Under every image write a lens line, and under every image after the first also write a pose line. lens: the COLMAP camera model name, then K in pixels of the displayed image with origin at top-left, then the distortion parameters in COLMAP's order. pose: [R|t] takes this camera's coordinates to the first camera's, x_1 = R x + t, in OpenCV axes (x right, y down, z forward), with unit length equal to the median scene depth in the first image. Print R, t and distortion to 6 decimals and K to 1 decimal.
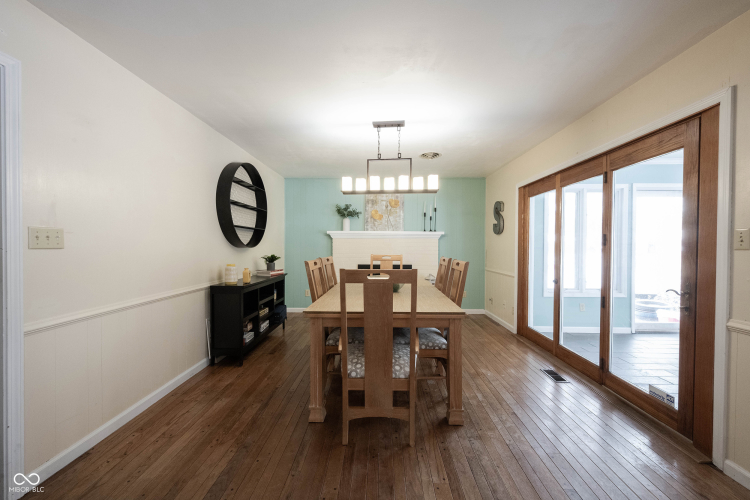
lens RADIAL K [[296.9, 0, 374.5], [0, 296.9, 248.4], [0, 0, 1]] dist [-0.000172, -0.000102]
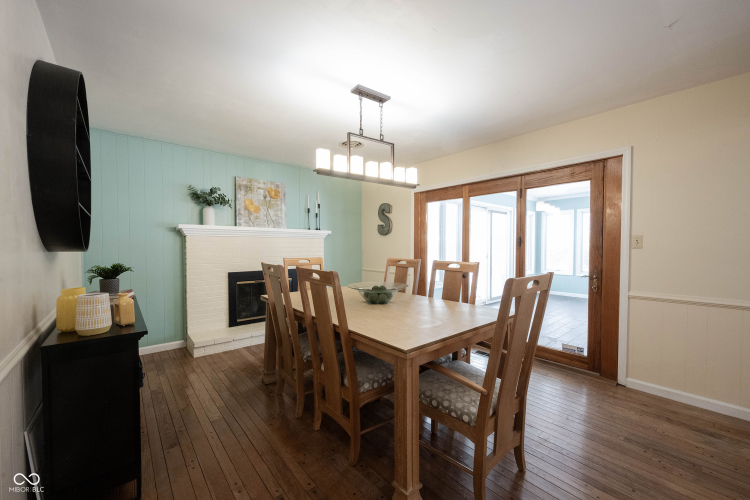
lens RADIAL K [[296.9, 0, 373.8], [0, 296.9, 250.8], [0, 0, 1]] dist [-0.000172, -0.000102]
pose [[0.740497, -0.013608, 0.671922, -0.453678], [0.008987, 0.999906, 0.010346, -0.004847], [-0.672000, -0.001623, 0.740549, 0.366383]]
